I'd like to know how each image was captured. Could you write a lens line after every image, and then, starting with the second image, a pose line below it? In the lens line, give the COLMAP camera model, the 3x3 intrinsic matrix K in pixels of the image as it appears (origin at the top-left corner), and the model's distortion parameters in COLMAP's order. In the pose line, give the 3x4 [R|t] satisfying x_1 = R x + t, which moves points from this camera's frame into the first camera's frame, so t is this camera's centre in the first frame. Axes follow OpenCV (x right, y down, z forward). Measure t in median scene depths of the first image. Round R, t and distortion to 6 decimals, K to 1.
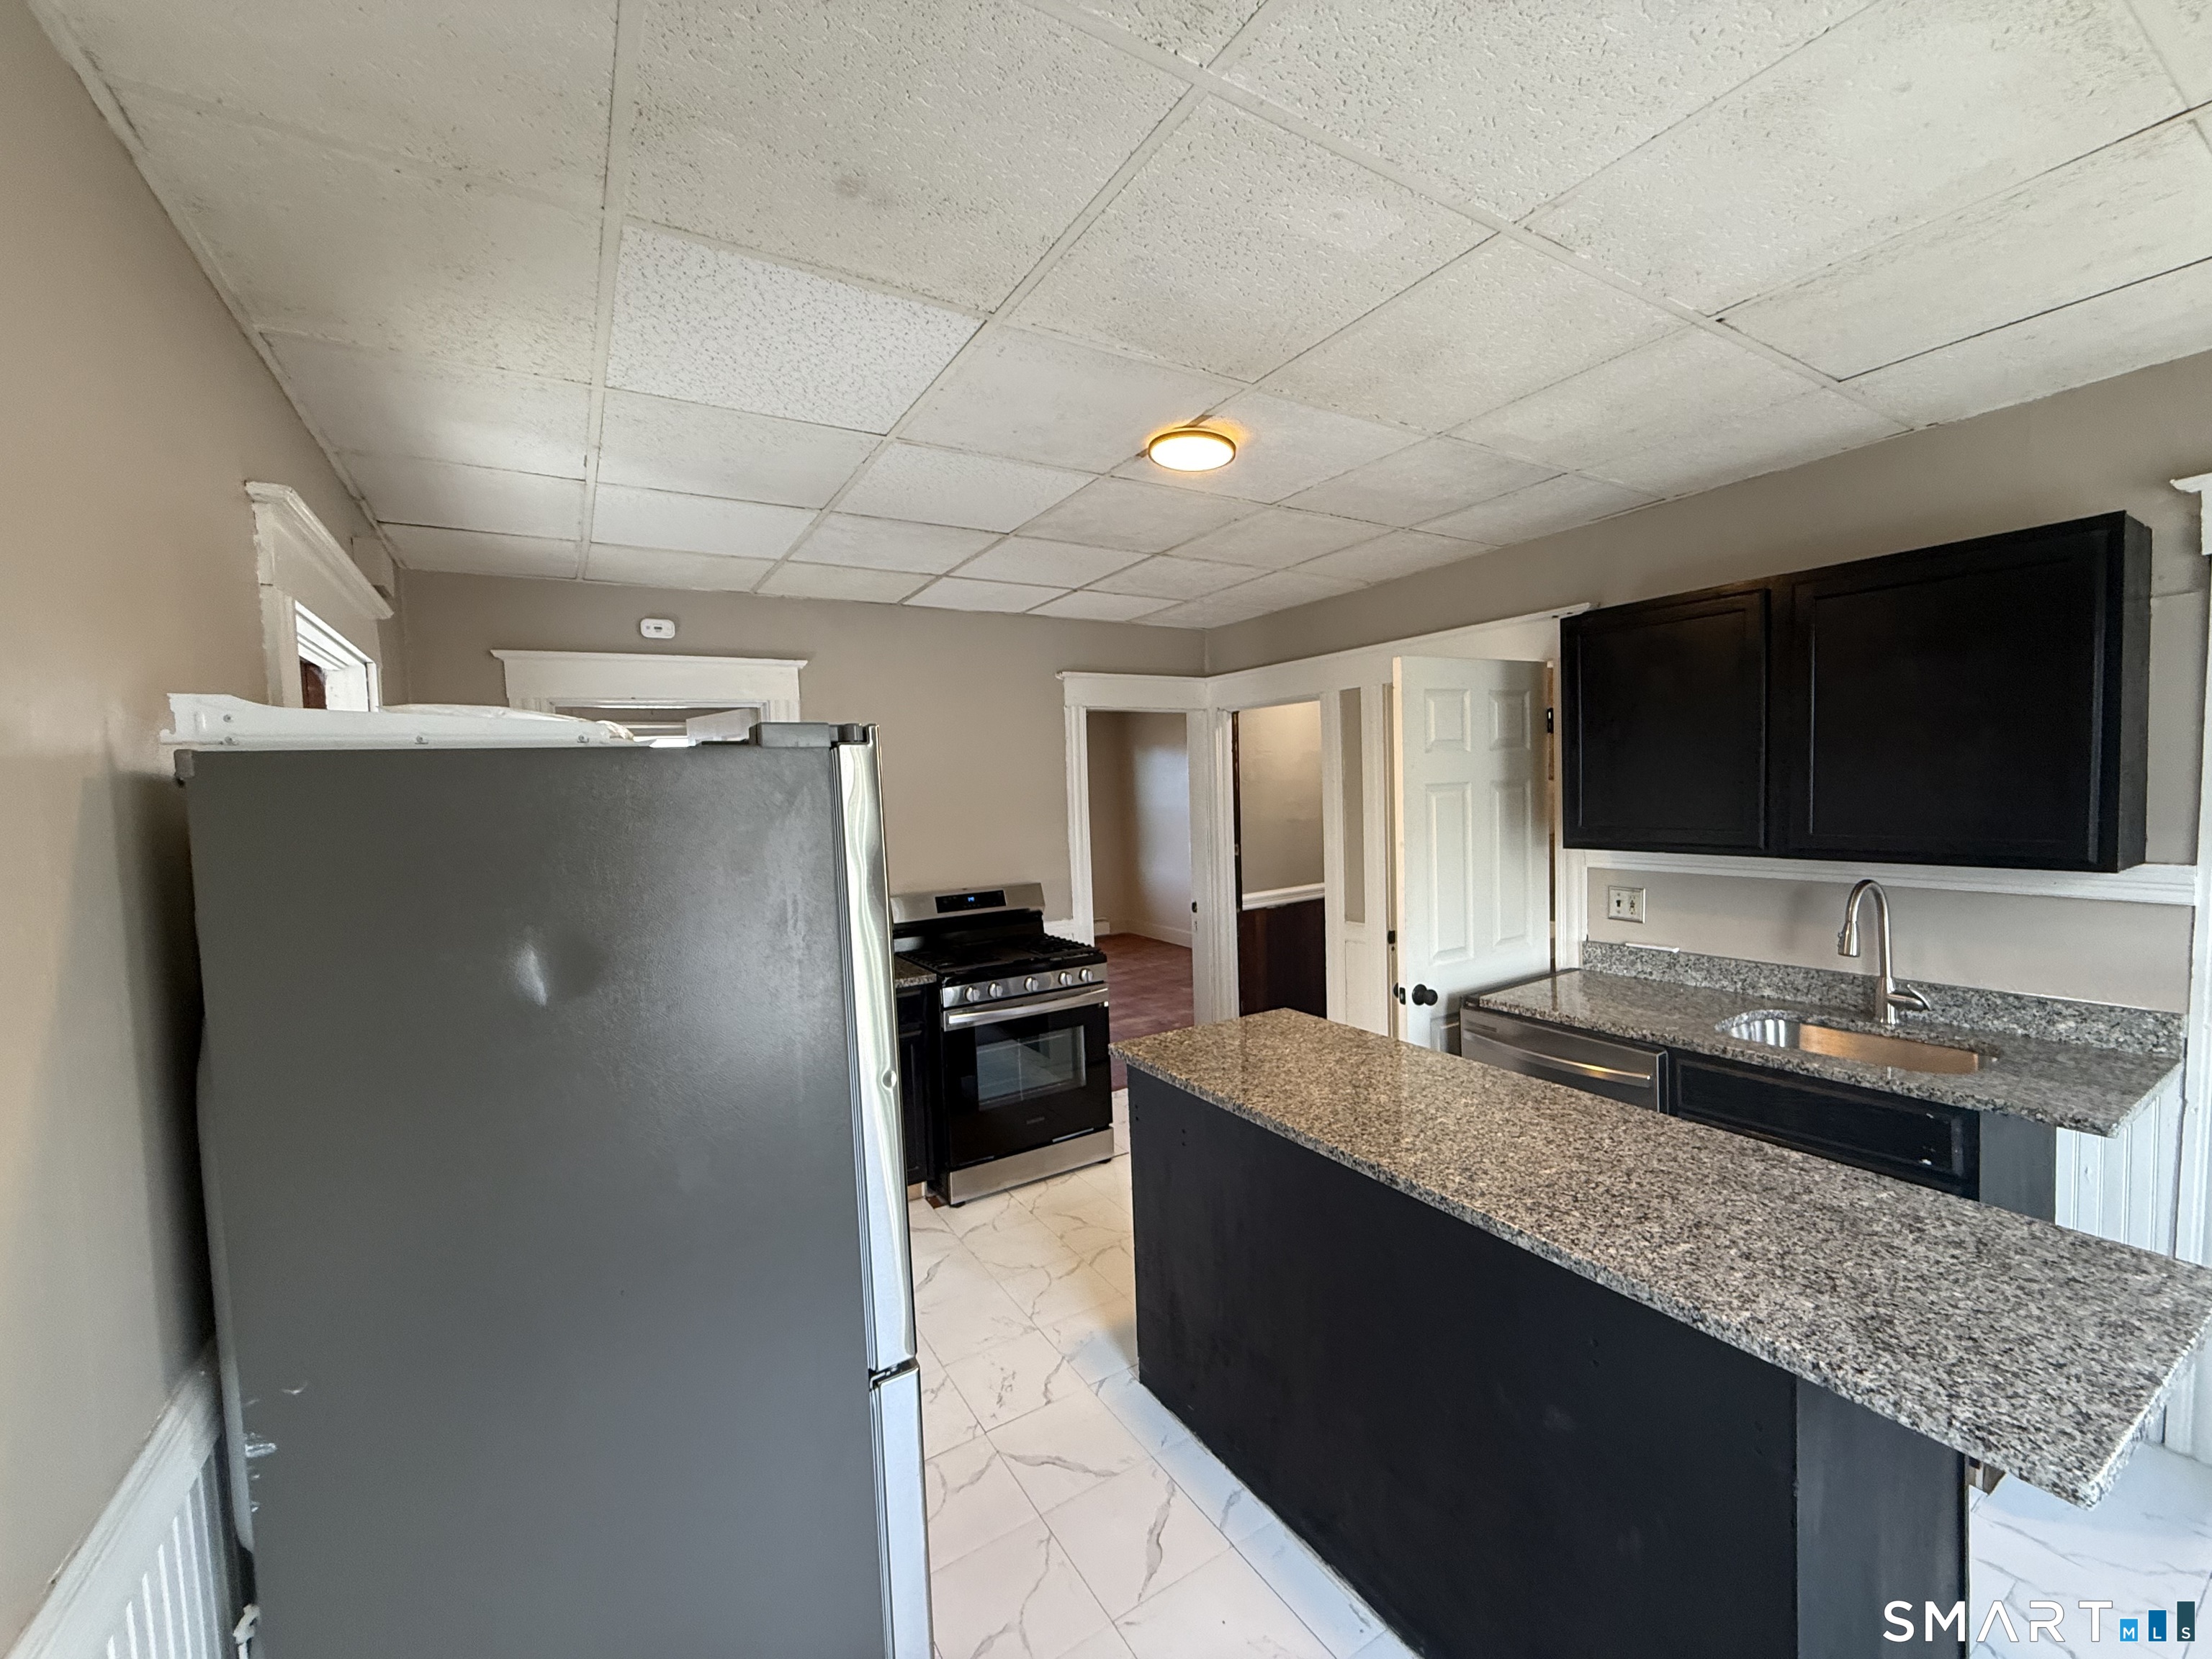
lens RADIAL K [[880.2, 0, 1101.3], [0, 880.2, 827.4], [0, 0, 1]] dist [-0.000037, -0.000316]
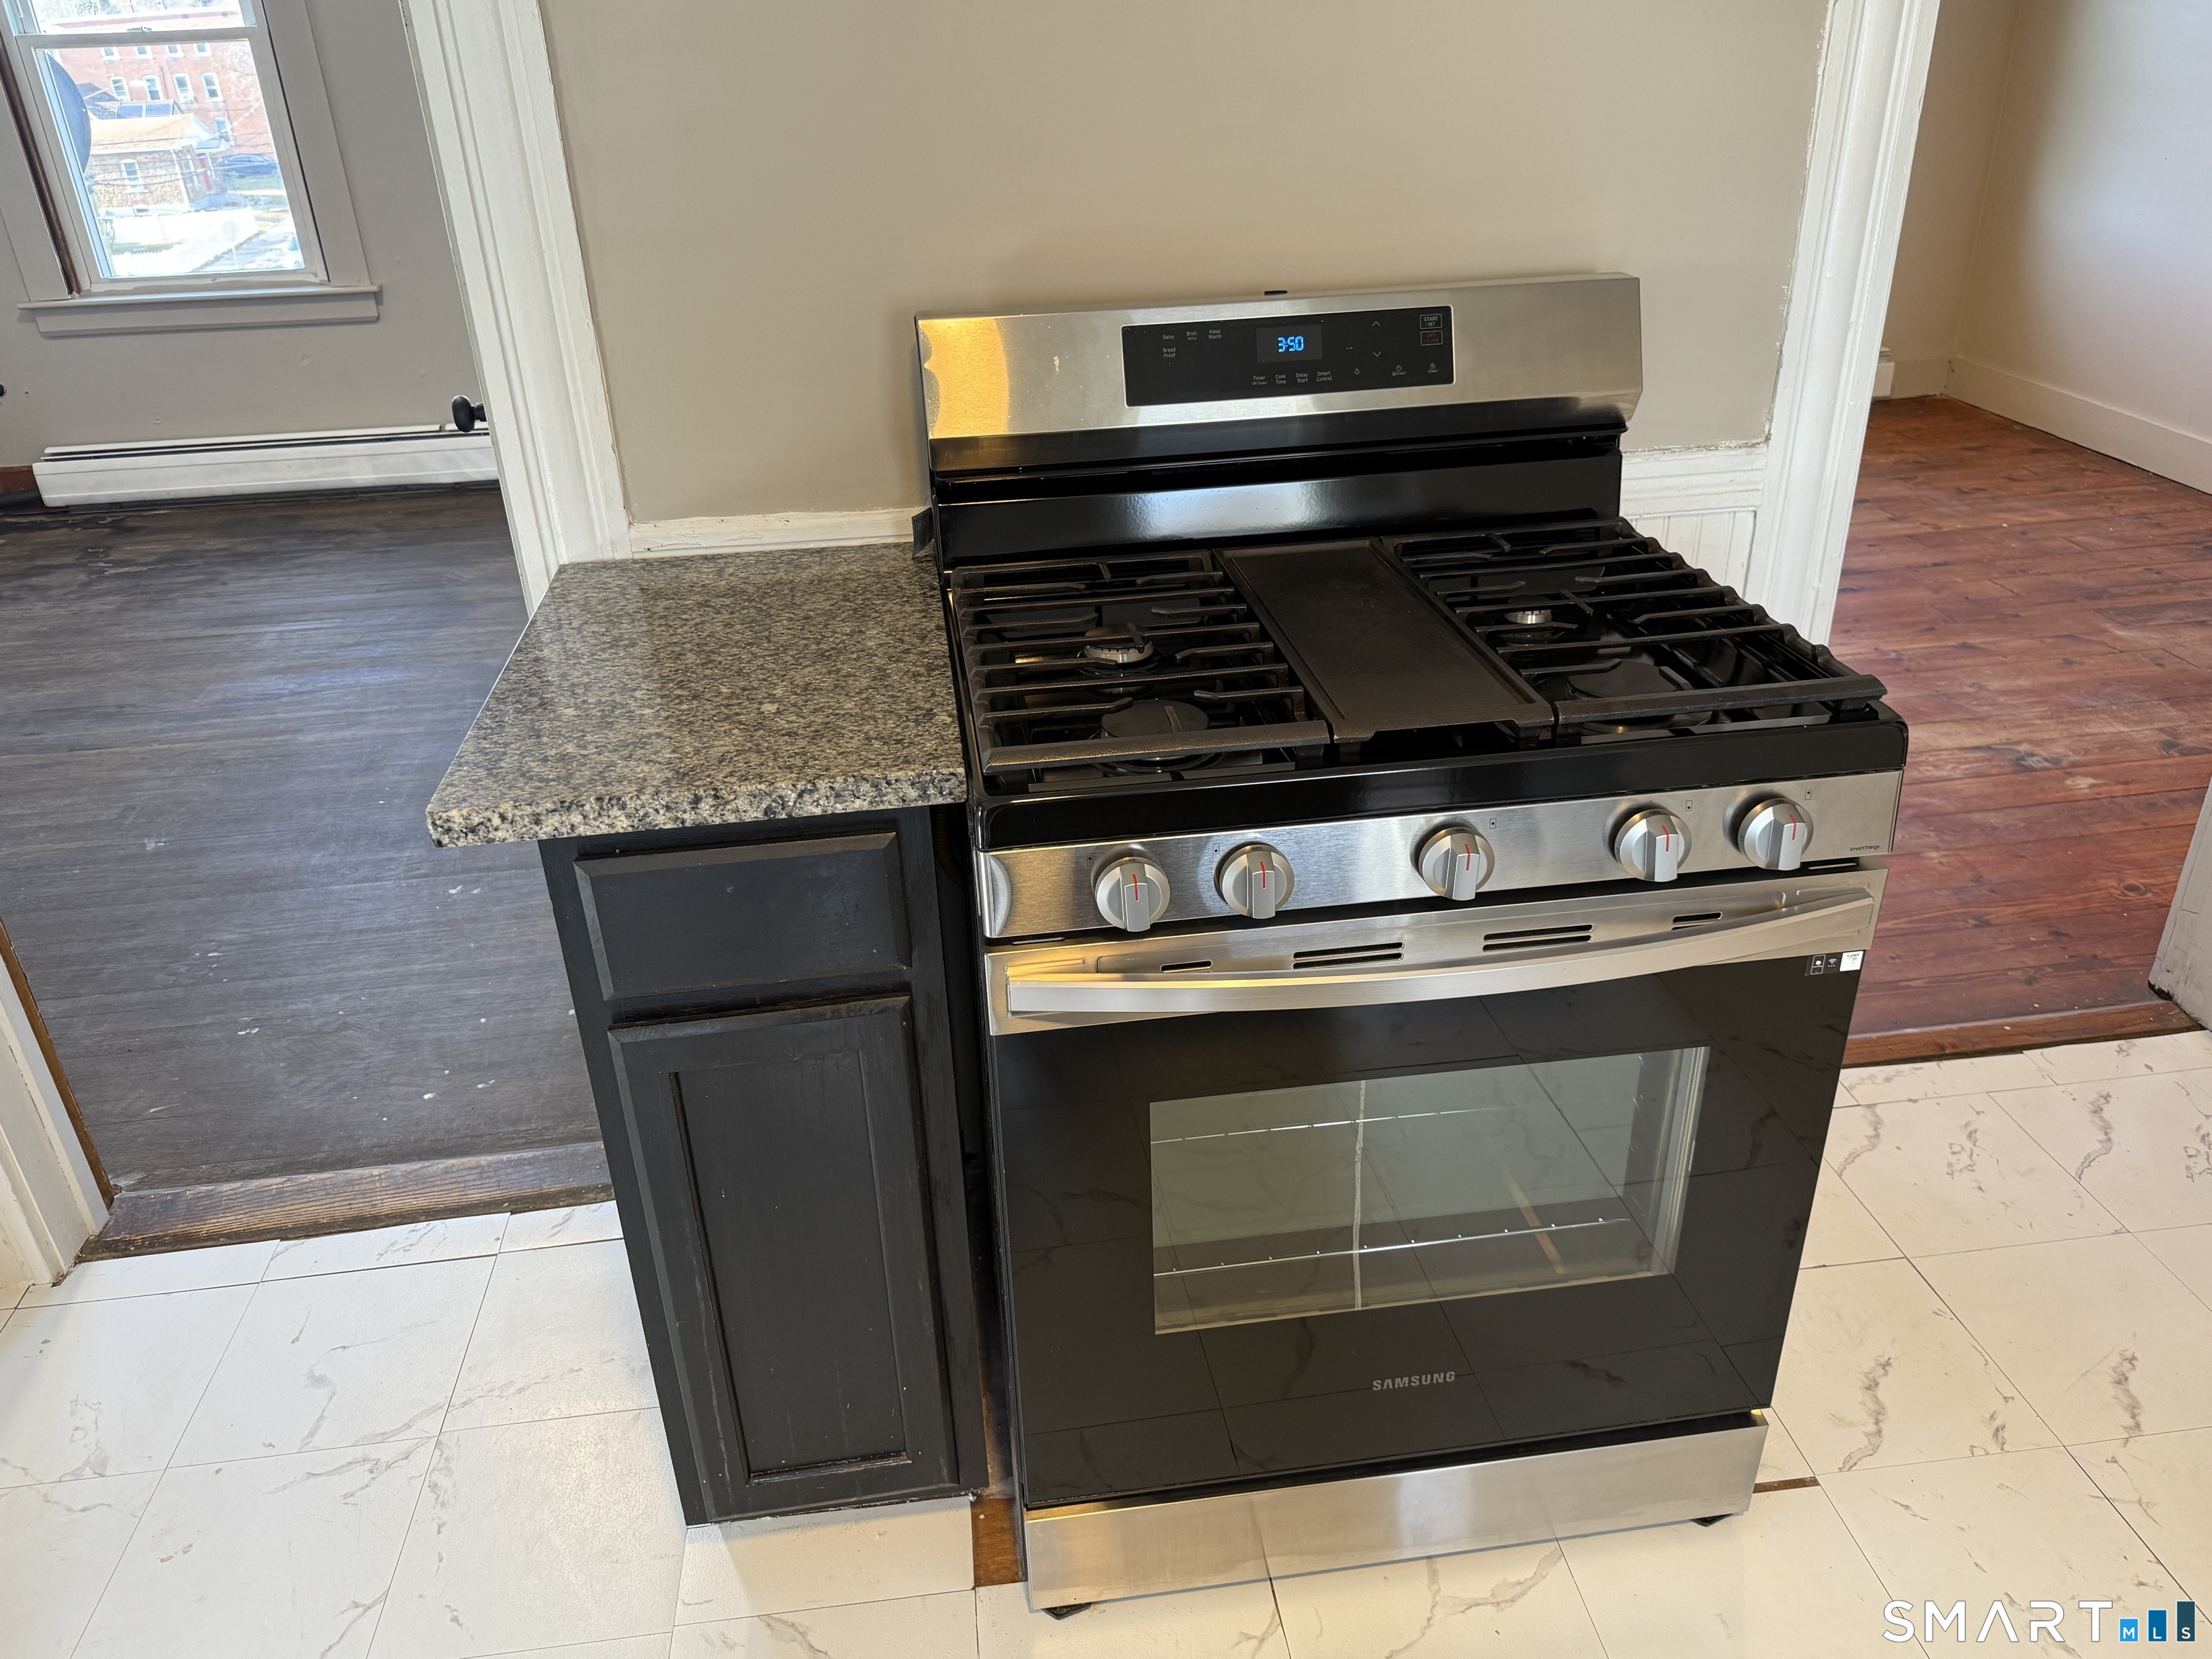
lens RADIAL K [[1633.8, 0, 1106.0], [0, 1633.8, 829.5], [0, 0, 1]] dist [-0.000335, -0.002258]
pose [[0.913181, 0.185069, -0.363111, -0.028582], [-0.018381, 0.908748, 0.416940, 0.033666], [0.407139, -0.374068, 0.833254, 0.936998]]
